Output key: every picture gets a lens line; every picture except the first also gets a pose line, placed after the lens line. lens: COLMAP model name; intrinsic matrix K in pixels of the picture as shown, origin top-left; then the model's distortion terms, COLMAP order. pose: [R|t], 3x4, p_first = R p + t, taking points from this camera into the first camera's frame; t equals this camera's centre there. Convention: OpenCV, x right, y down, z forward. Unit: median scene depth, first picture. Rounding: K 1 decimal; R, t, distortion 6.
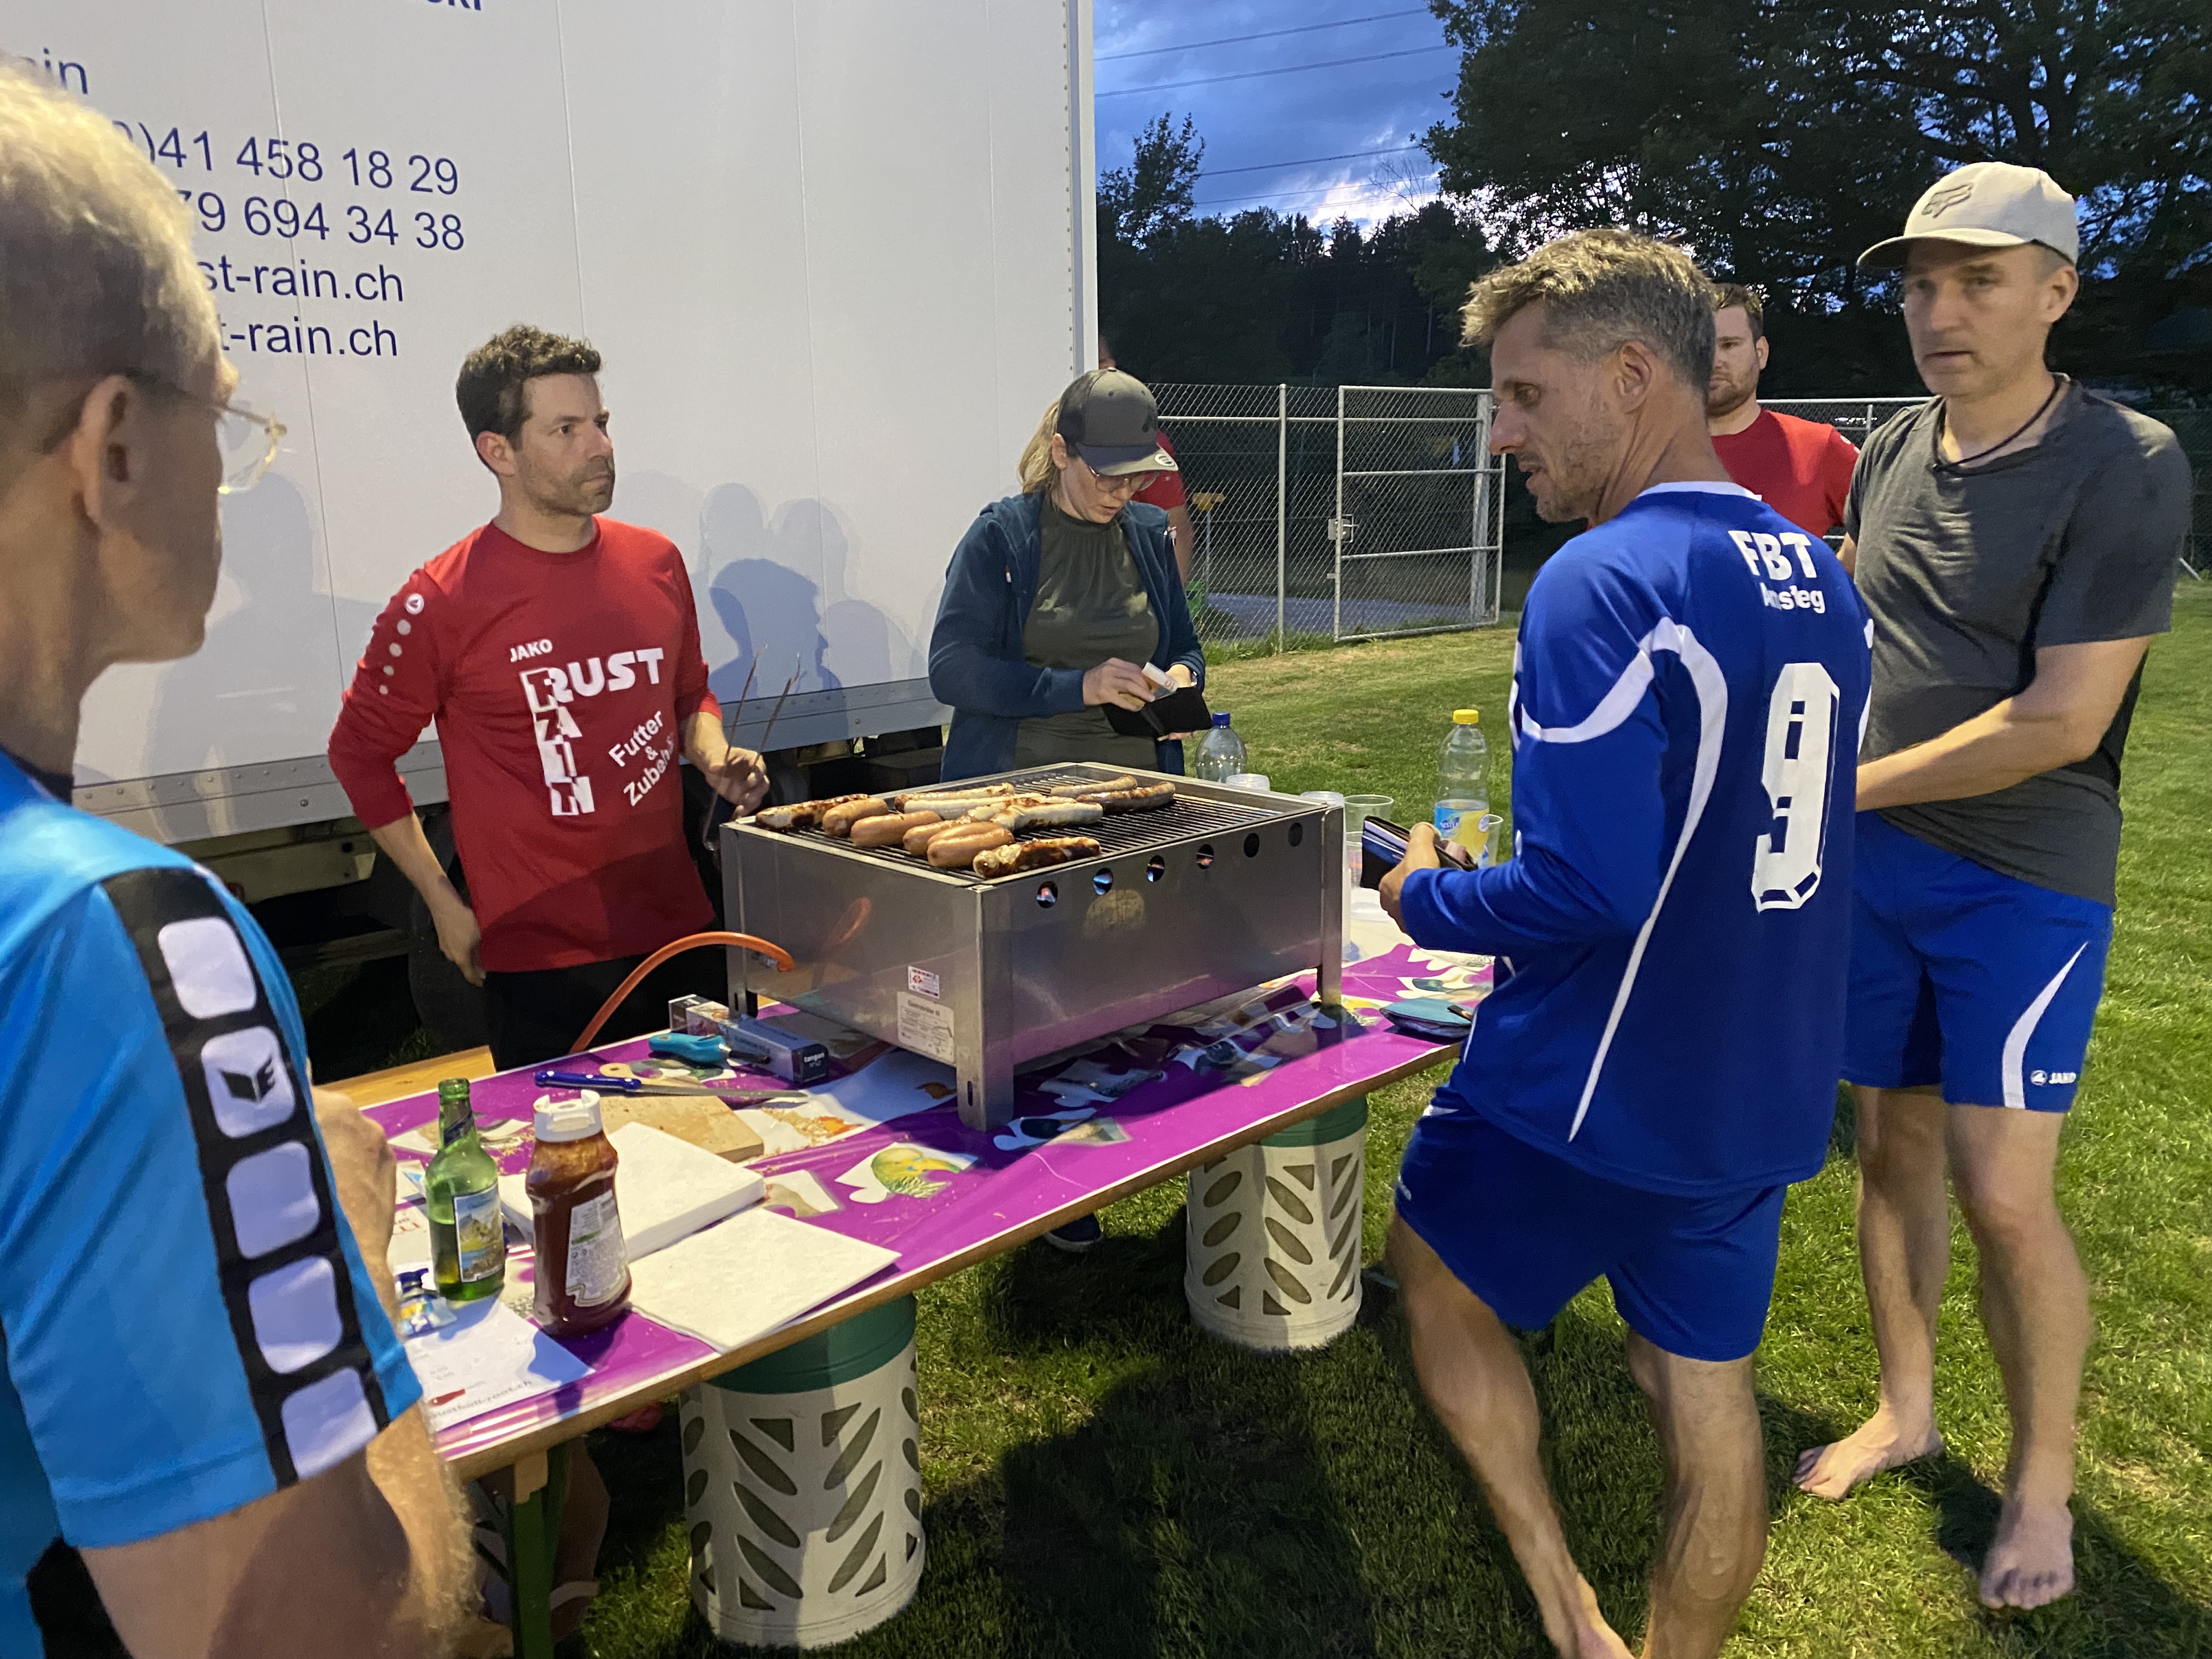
lens RADIAL K [[1681.7, 0, 1108.3], [0, 1681.7, 825.3], [0, 0, 1]] dist [0.002069, -0.001045]
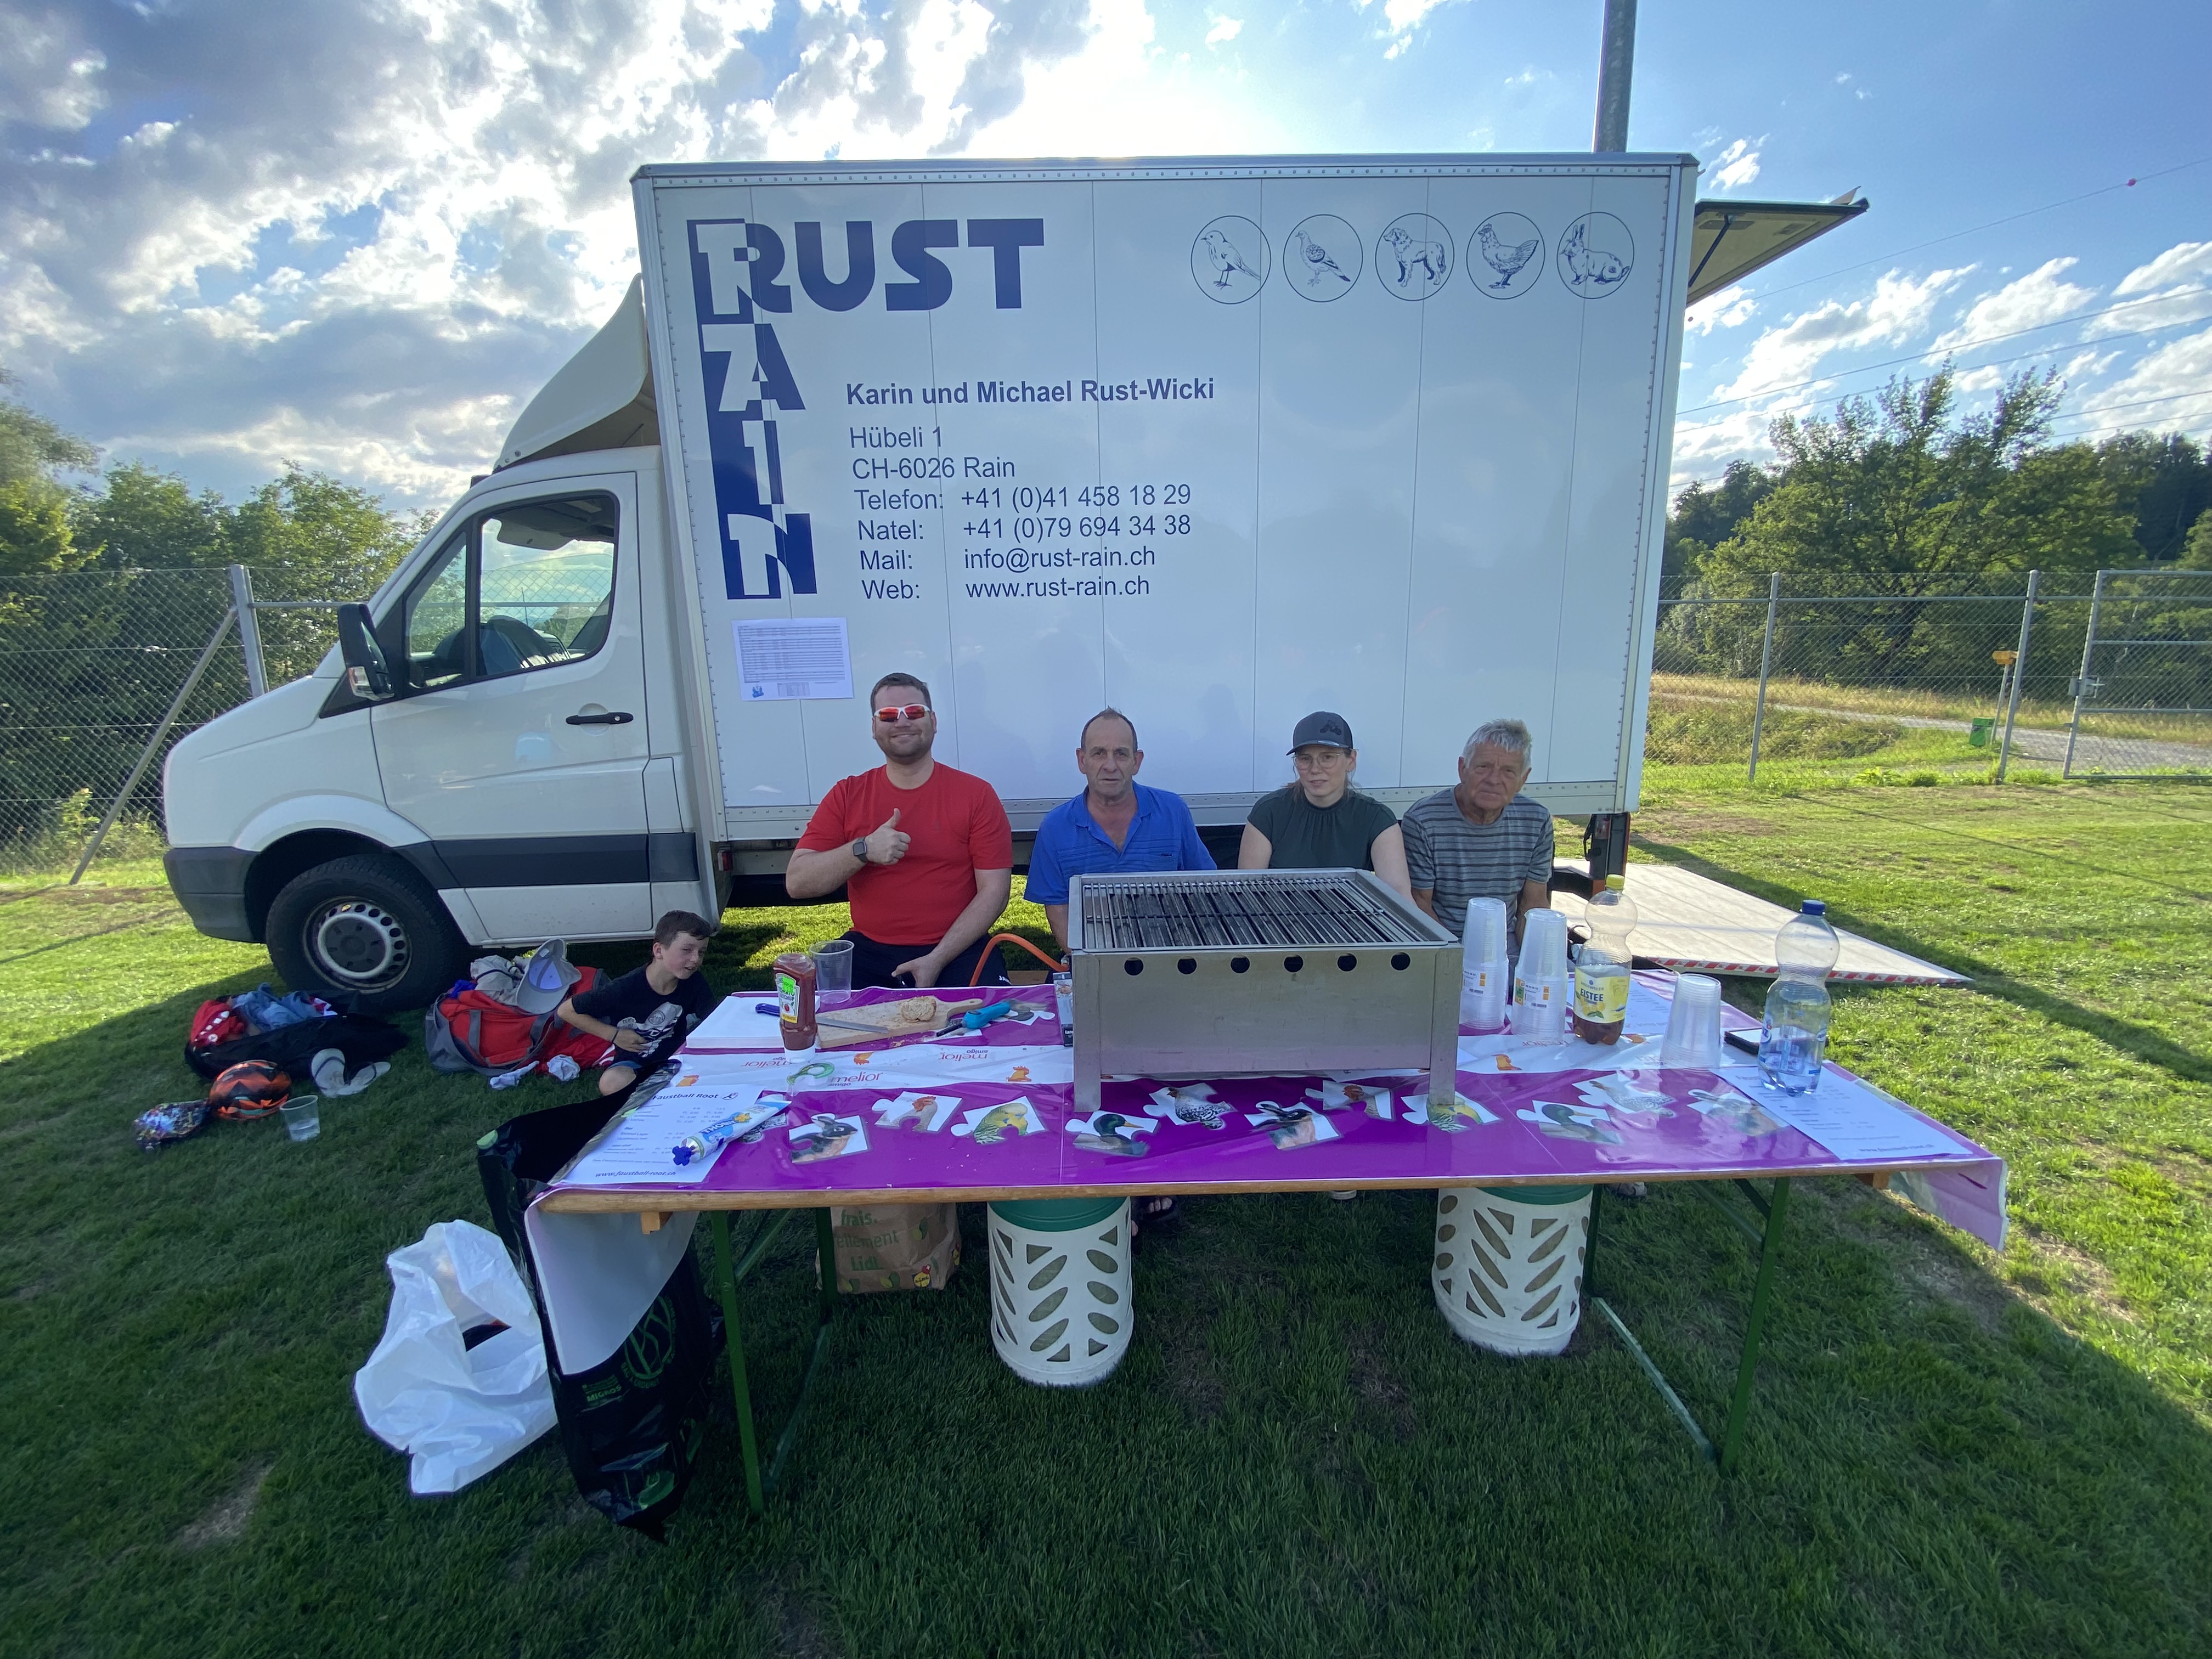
lens RADIAL K [[886.5, 0, 1100.4], [0, 886.5, 838.8], [0, 0, 1]] dist [-0.002846, -0.000400]
pose [[0.734199, 0.136054, -0.665162, 0.246042], [-0.128845, 0.989833, 0.060245, -0.061081], [0.666596, 0.041471, 0.744265, 0.241787]]
